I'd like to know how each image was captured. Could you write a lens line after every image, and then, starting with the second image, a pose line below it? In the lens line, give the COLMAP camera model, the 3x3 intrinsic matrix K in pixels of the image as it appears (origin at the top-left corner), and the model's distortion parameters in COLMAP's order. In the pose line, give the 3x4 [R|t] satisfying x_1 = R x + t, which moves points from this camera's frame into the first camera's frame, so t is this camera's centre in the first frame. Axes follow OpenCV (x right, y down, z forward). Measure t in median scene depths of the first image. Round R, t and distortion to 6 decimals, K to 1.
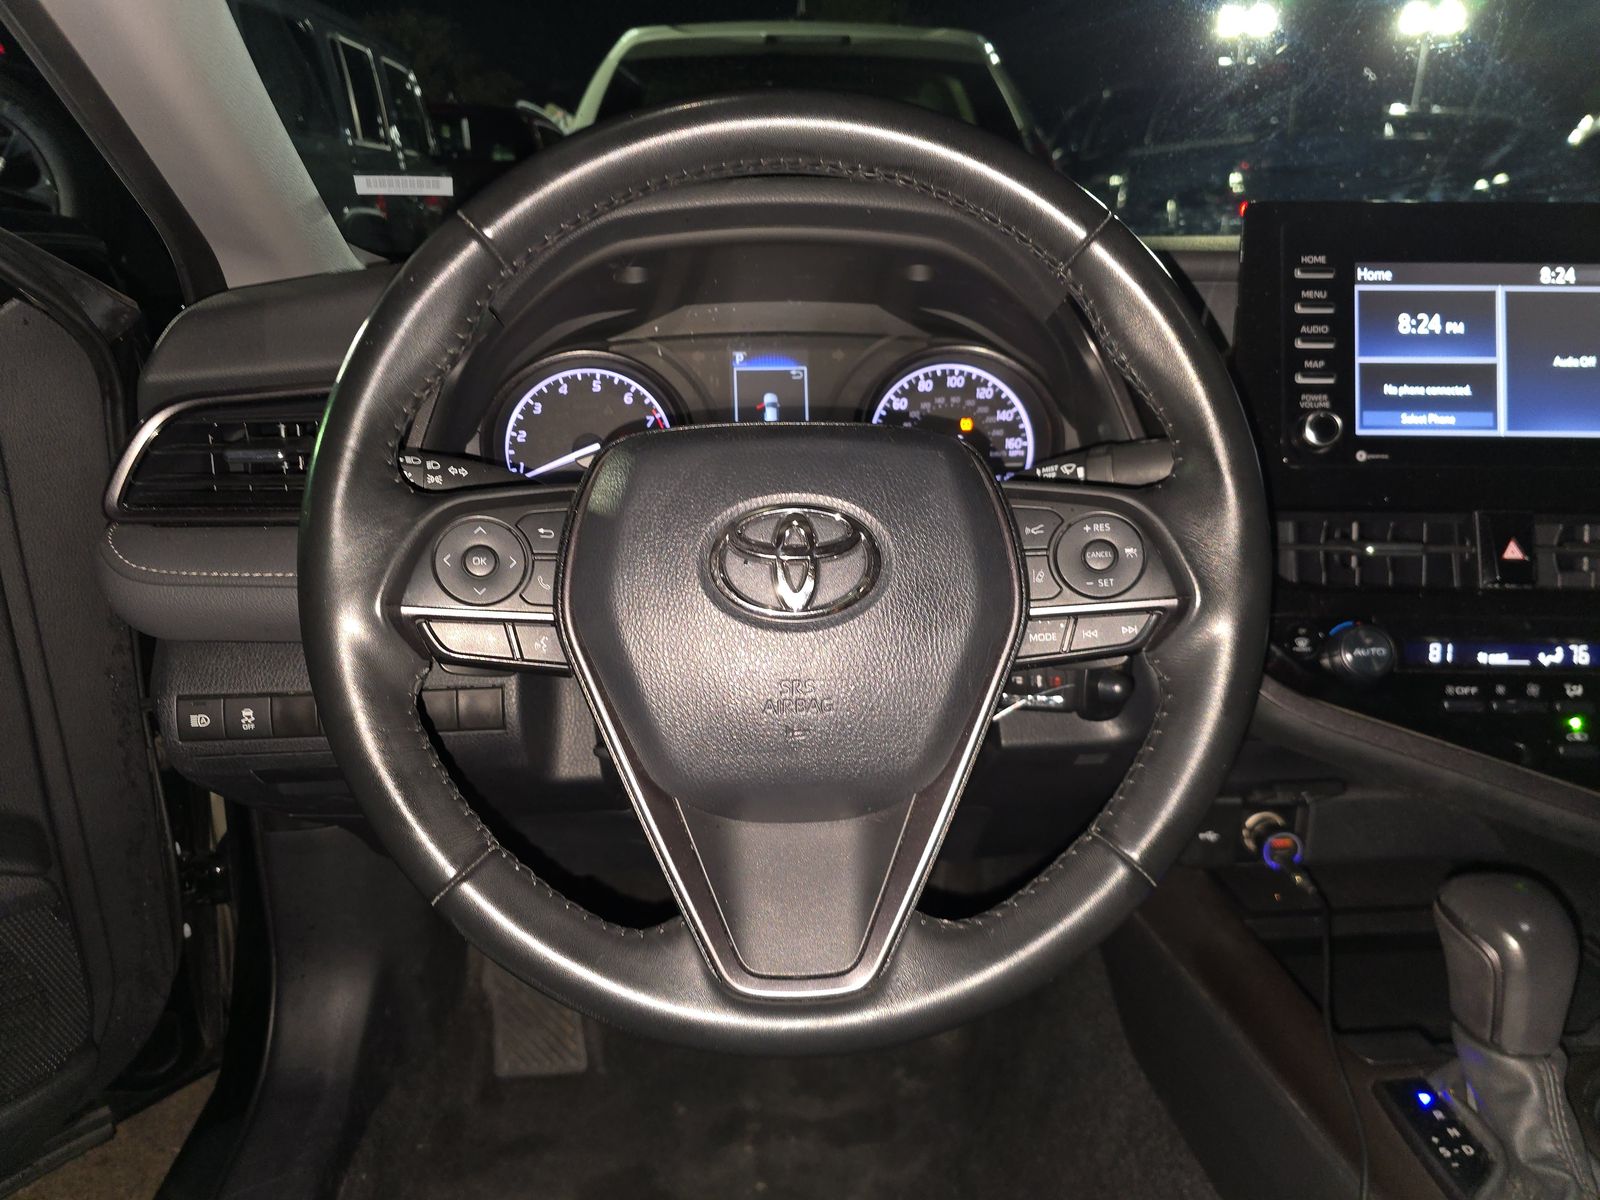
lens RADIAL K [[1076.0, 0, 787.5], [0, 1076.0, 601.7], [0, 0, 1]] dist [0.026828, -0.027317]
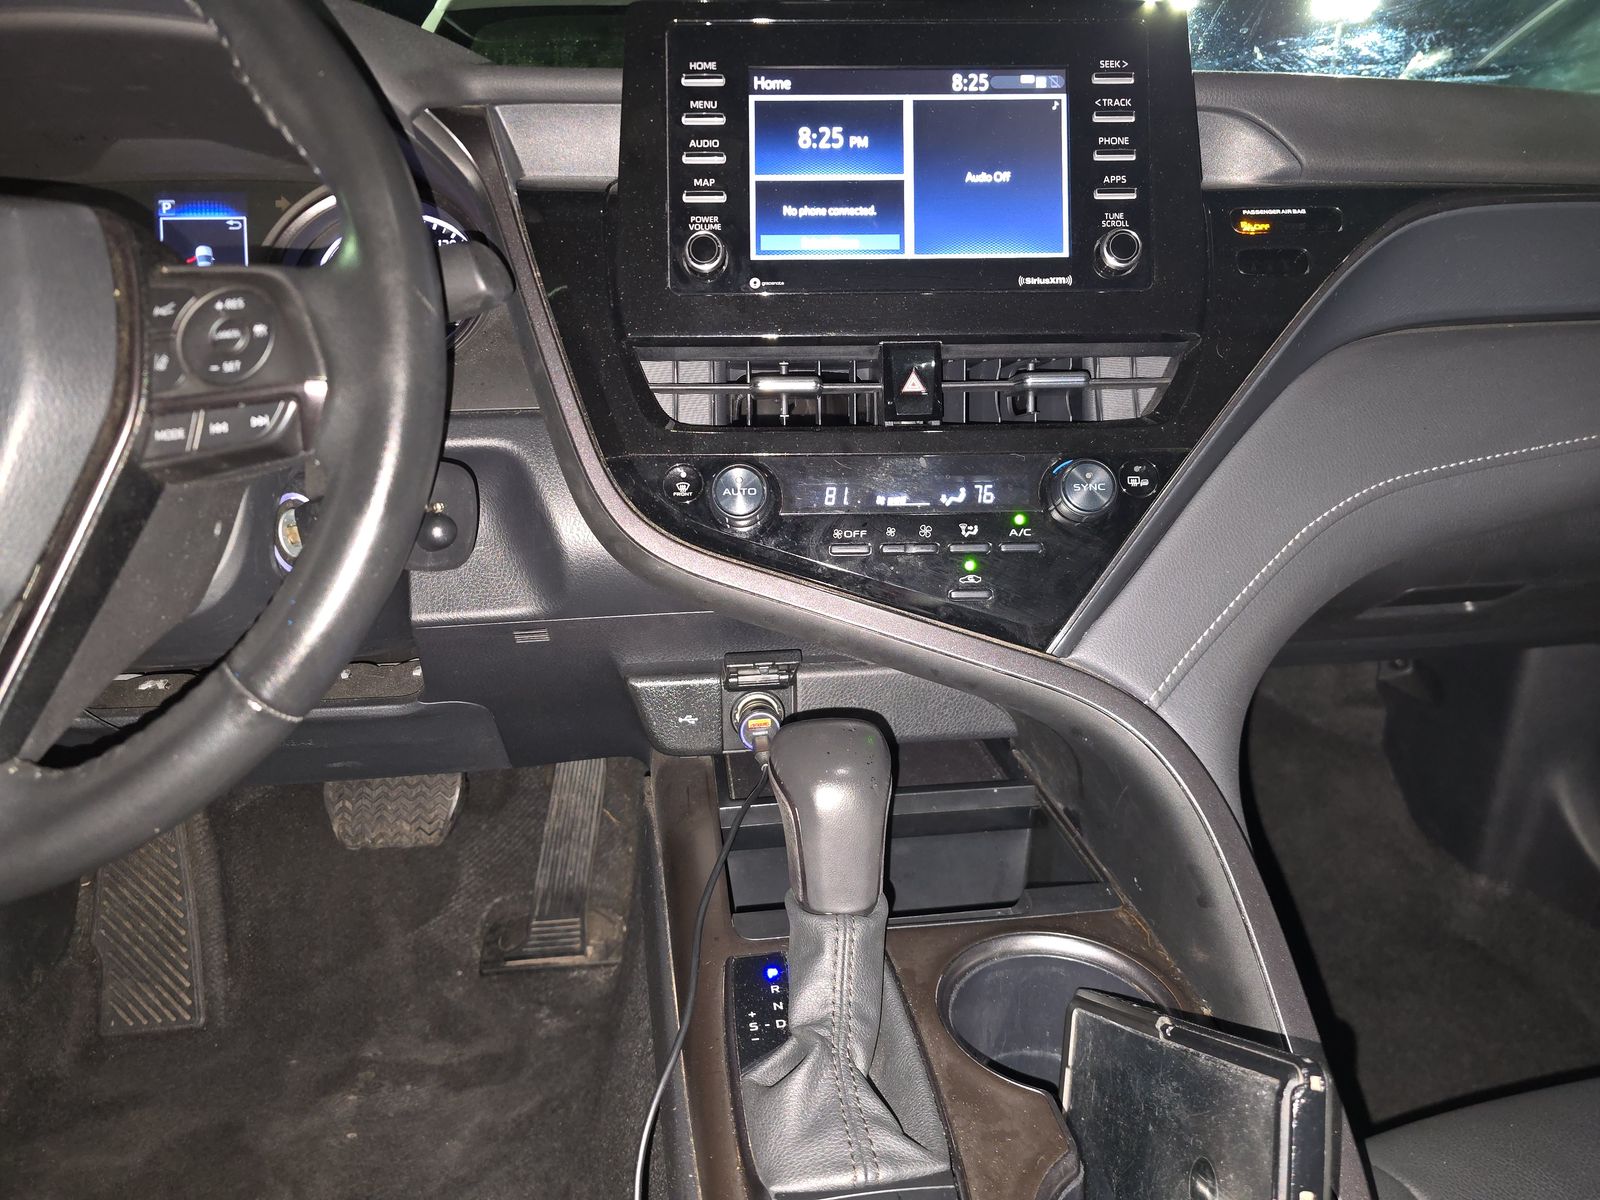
lens RADIAL K [[1076.0, 0, 803.7], [0, 1076.0, 602.9], [0, 0, 1]] dist [0.026828, -0.027317]
pose [[0.998604, -0.024048, 0.047032, 0.444802], [0.023372, 0.999616, 0.014867, 0.103604], [-0.047372, -0.013747, 0.998783, 0.076267]]
